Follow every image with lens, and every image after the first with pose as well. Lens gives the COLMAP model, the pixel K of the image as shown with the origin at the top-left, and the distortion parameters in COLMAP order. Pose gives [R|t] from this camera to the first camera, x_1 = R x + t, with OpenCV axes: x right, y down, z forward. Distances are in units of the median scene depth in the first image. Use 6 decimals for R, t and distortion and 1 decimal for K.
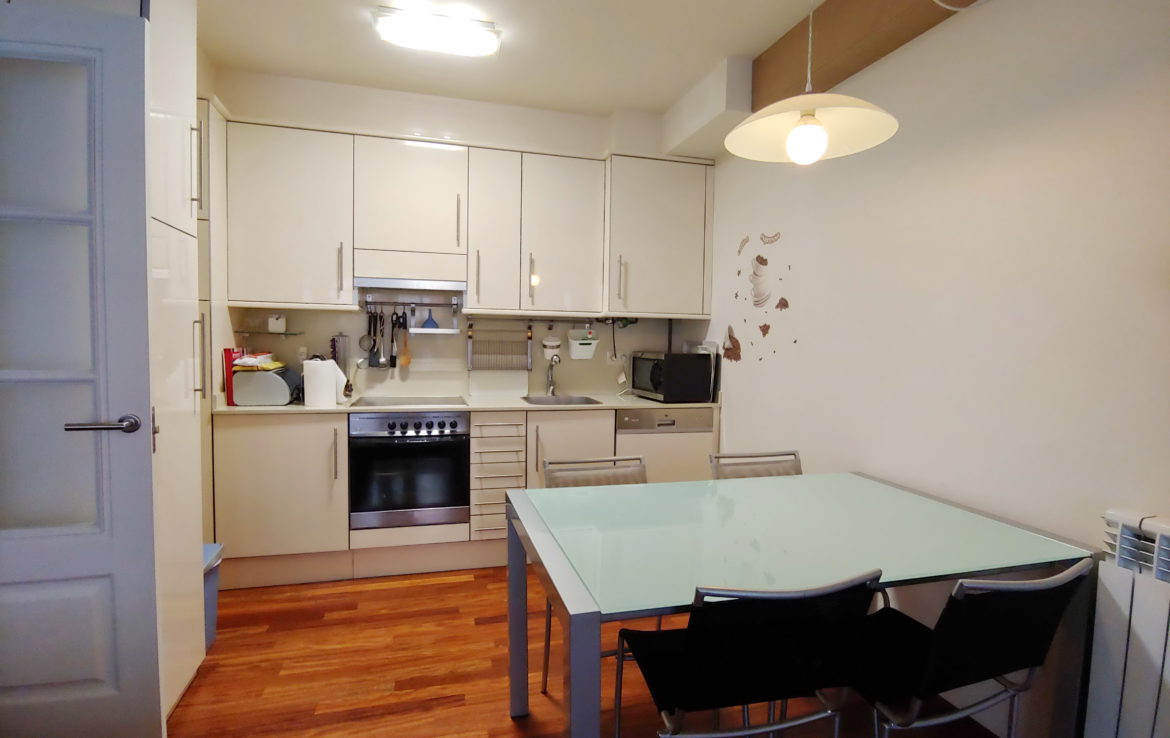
lens RADIAL K [[586.4, 0, 582.5], [0, 586.4, 374.3], [0, 0, 1]] dist [-0.015822, -0.001306]
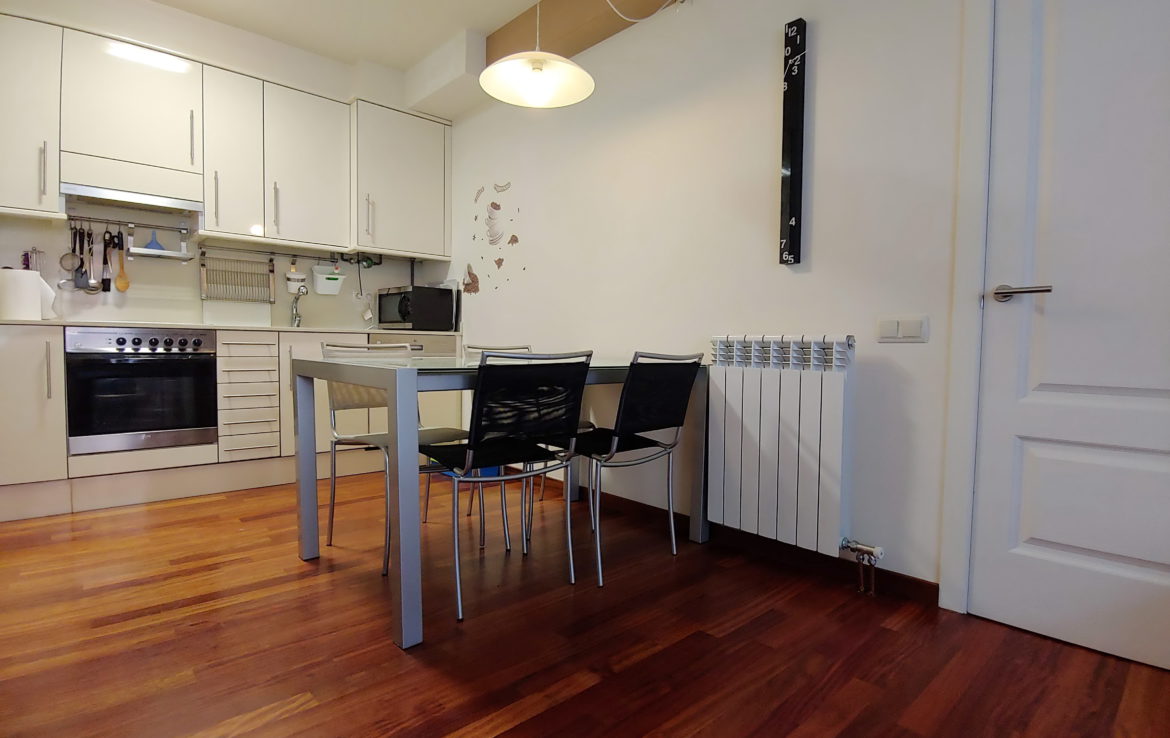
lens RADIAL K [[586.4, 0, 582.5], [0, 586.4, 374.3], [0, 0, 1]] dist [-0.015822, -0.001306]
pose [[0.889671, -0.024523, 0.455943, -0.082610], [0.024930, 0.999676, 0.005121, 0.133803], [-0.455921, 0.006810, 0.889994, -0.137131]]
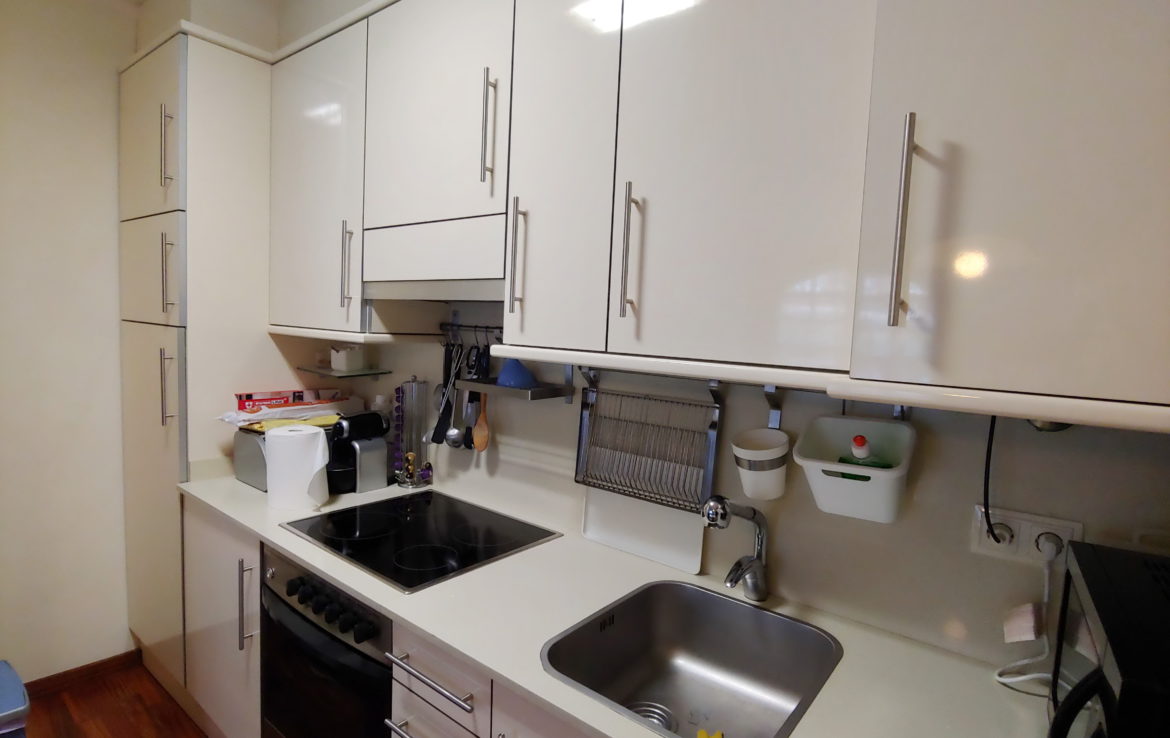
lens RADIAL K [[585.2, 0, 594.8], [0, 585.2, 374.5], [0, 0, 1]] dist [-0.018855, -0.002280]
pose [[0.604266, 0.075578, -0.793190, 0.165277], [-0.080557, 0.996185, 0.033551, -0.108406], [0.792700, 0.043623, 0.608049, 0.786607]]
